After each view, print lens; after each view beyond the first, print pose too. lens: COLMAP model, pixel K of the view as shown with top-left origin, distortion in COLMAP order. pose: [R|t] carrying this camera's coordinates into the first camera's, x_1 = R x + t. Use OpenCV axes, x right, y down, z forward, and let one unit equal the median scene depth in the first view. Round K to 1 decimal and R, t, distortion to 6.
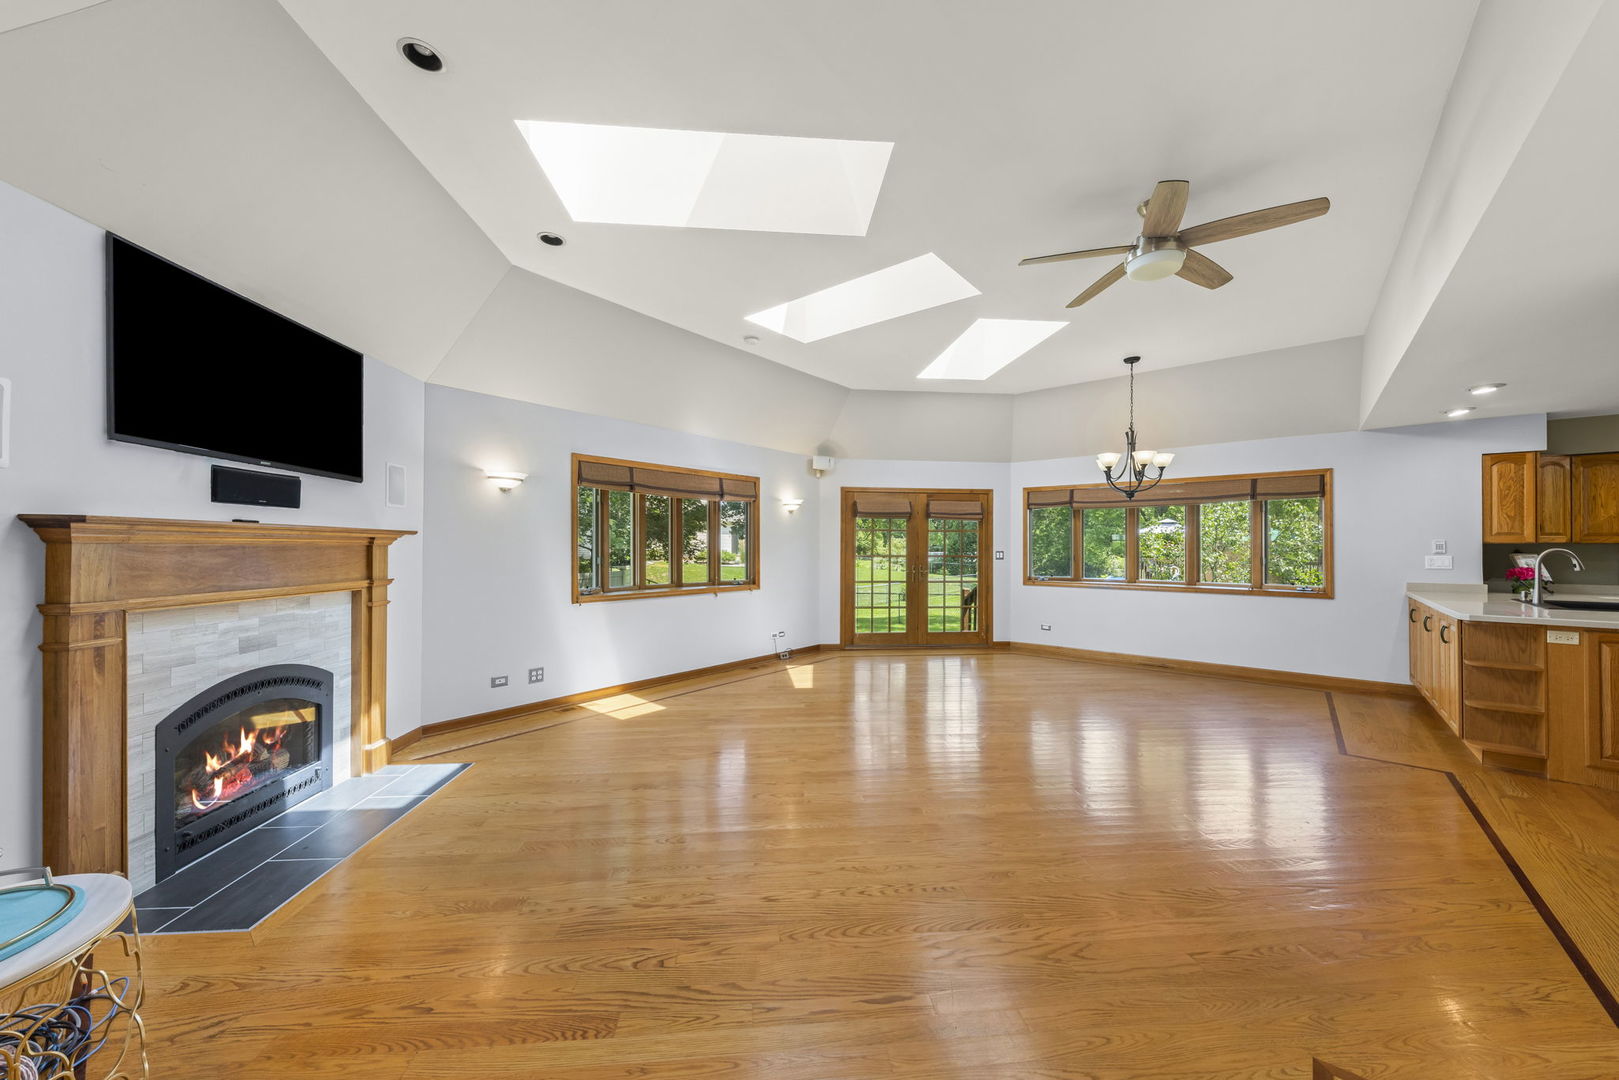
lens RADIAL K [[563.7, 0, 807.2], [0, 563.7, 537.8], [0, 0, 1]] dist [0.002774, -0.000226]
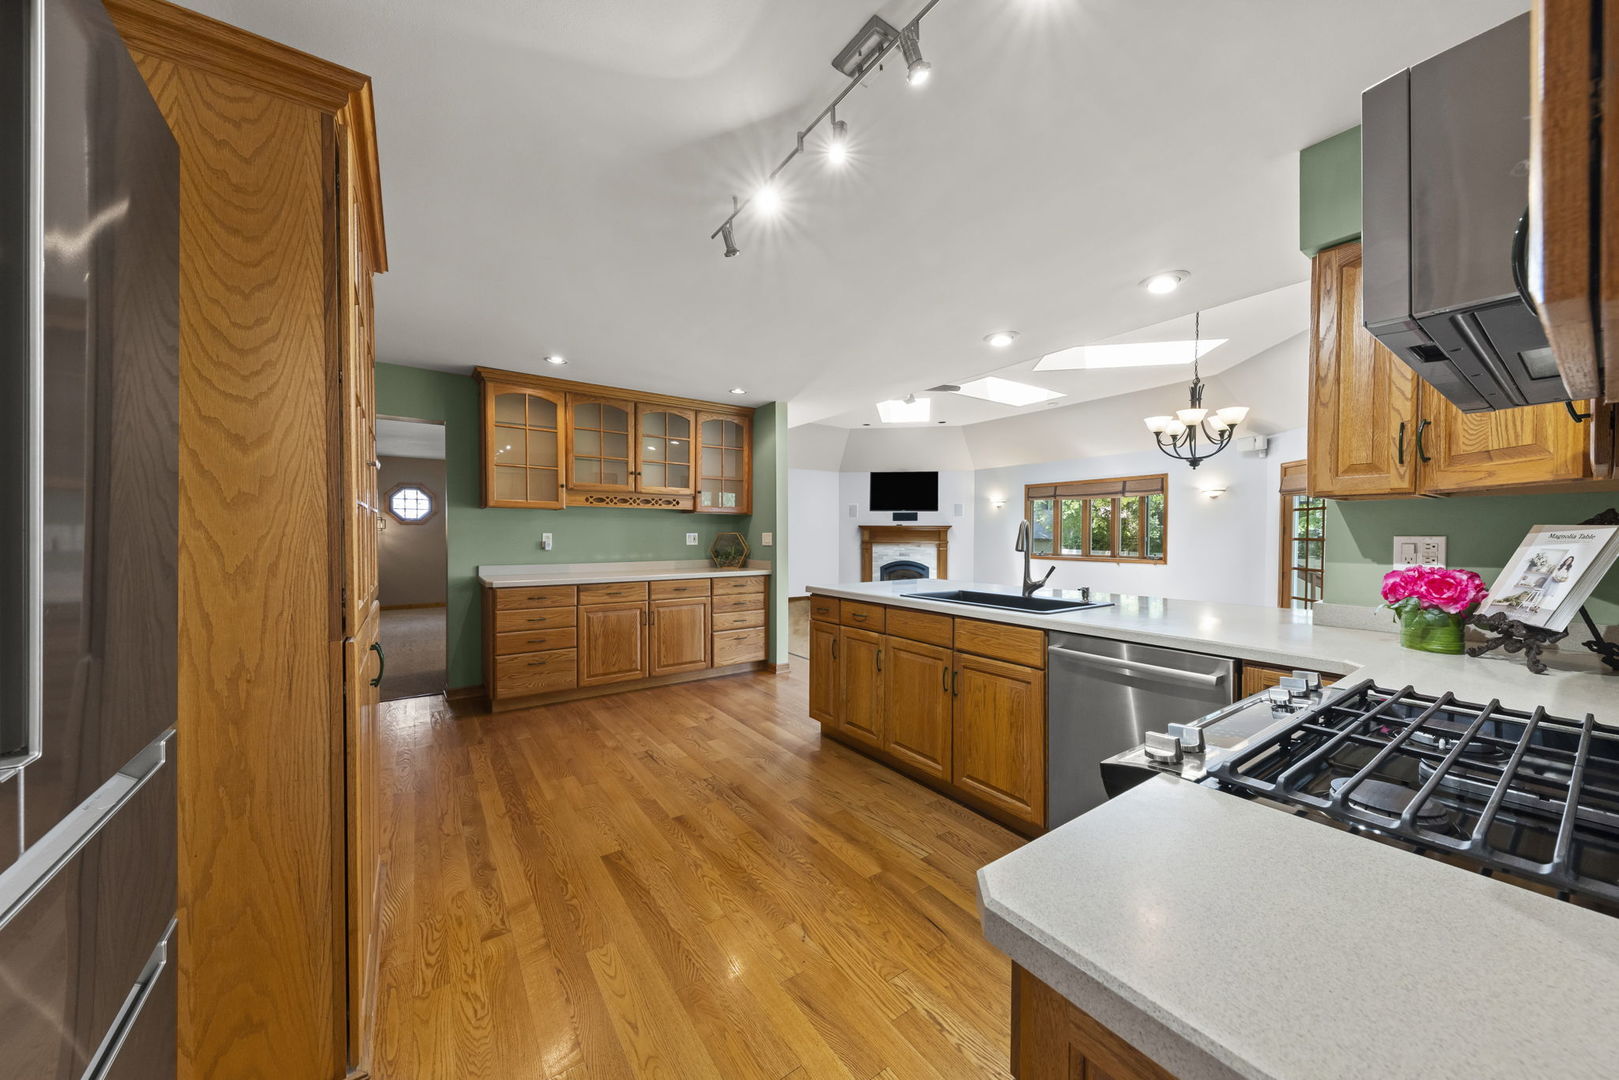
lens RADIAL K [[563.7, 0, 809.1], [0, 563.7, 535.8], [0, 0, 1]] dist [0.002774, -0.000226]
pose [[-0.262214, 0.003362, -0.965004, 2.534929], [0.012679, 0.999920, 0.000038, 0.034211], [0.964926, -0.012225, -0.262236, 1.132745]]
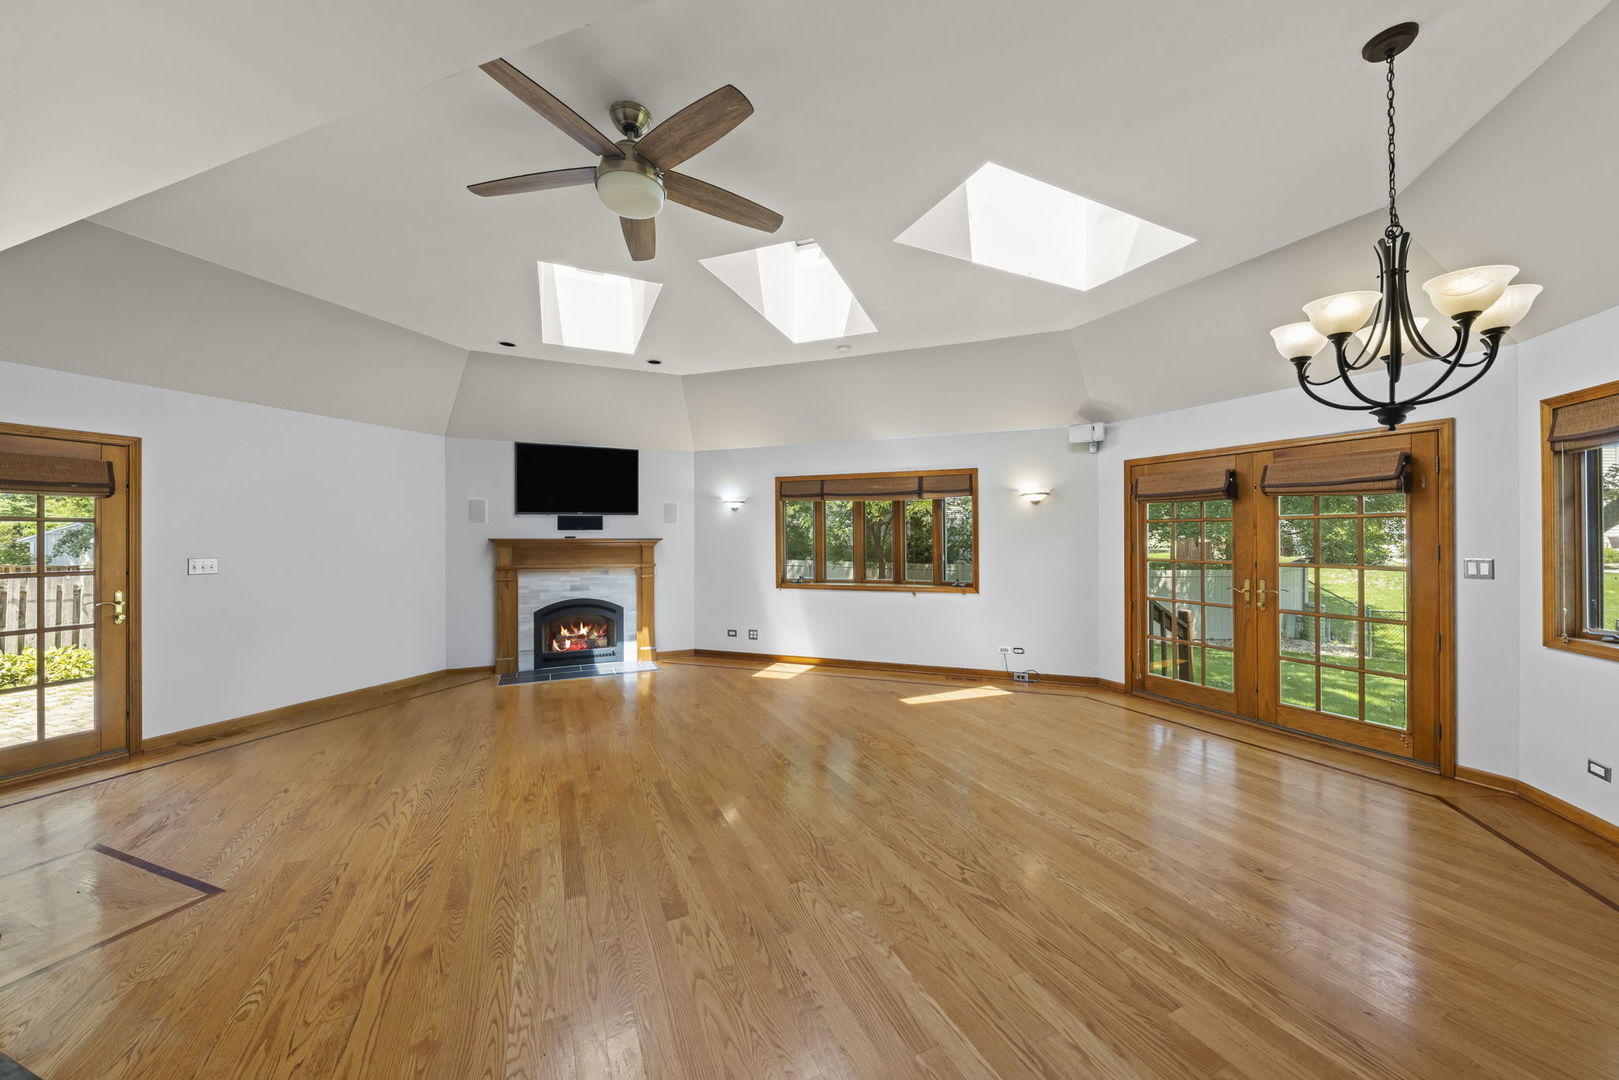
lens RADIAL K [[563.7, 0, 809.4], [0, 563.7, 532.9], [0, 0, 1]] dist [0.002774, -0.000226]
pose [[0.350173, -0.009952, -0.936632, 1.286268], [0.020265, 0.999790, -0.003046, -0.015274], [0.936466, -0.017914, 0.350301, 0.867762]]
